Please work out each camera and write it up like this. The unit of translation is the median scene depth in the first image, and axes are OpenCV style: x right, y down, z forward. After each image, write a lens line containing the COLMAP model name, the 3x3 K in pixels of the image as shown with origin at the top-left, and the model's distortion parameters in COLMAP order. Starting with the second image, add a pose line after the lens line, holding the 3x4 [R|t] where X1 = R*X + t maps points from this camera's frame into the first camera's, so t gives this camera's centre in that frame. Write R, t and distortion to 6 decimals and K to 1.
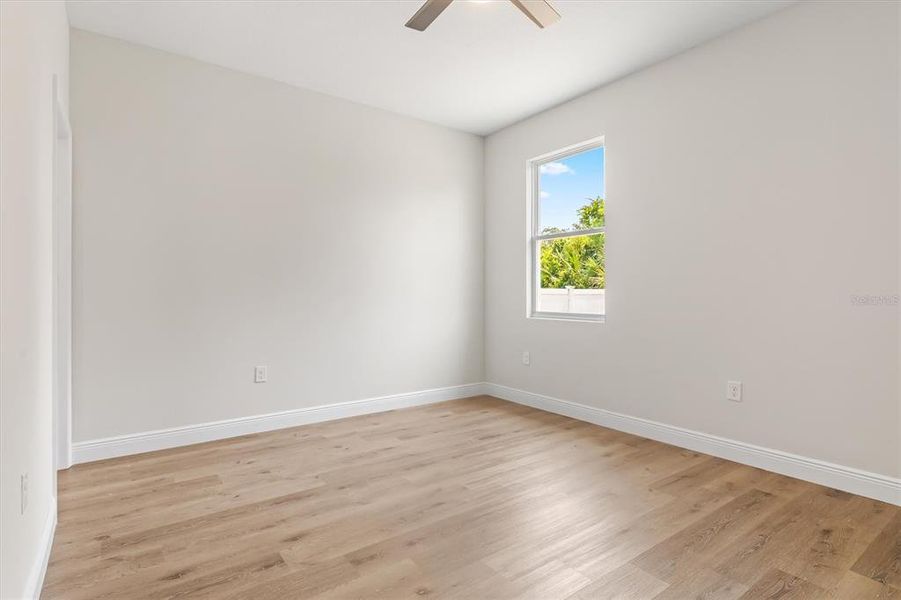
lens RADIAL K [[458.8, 0, 450.8], [0, 458.8, 290.8], [0, 0, 1]] dist [0.004180, 0.000291]
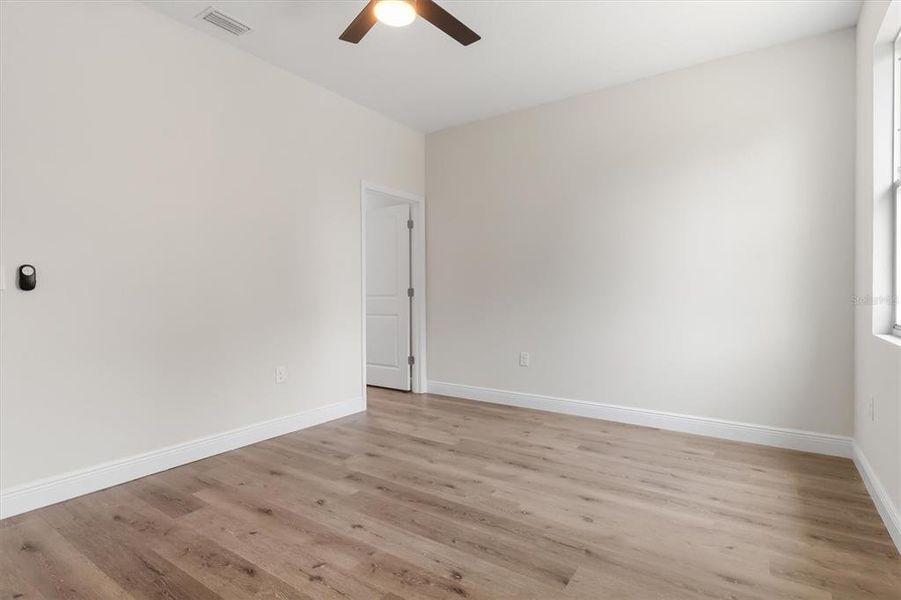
lens RADIAL K [[458.8, 0, 450.8], [0, 458.8, 290.8], [0, 0, 1]] dist [0.004180, 0.000291]
pose [[0.327245, -0.003397, -0.944934, 0.965215], [0.008888, 0.999960, -0.000517, 0.001408], [0.944898, -0.008230, 0.327262, 0.623219]]
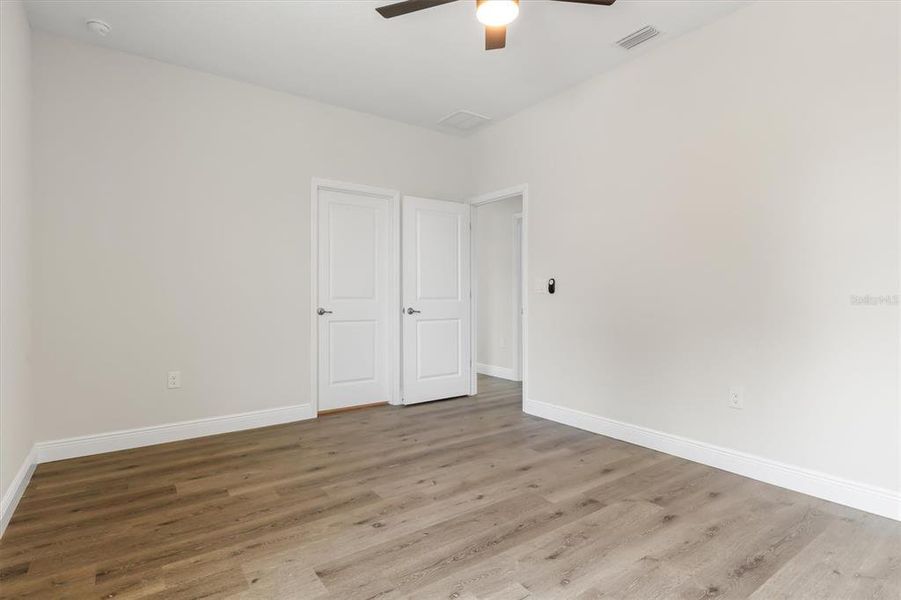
lens RADIAL K [[454.2, 0, 439.0], [0, 454.2, 298.8], [0, 0, 1]] dist [-0.000356, -0.000086]
pose [[-0.999274, 0.001279, 0.038079, 0.136912], [0.001277, 0.999999, -0.000056, 0.011892], [-0.038079, -0.000008, -0.999275, 1.730770]]
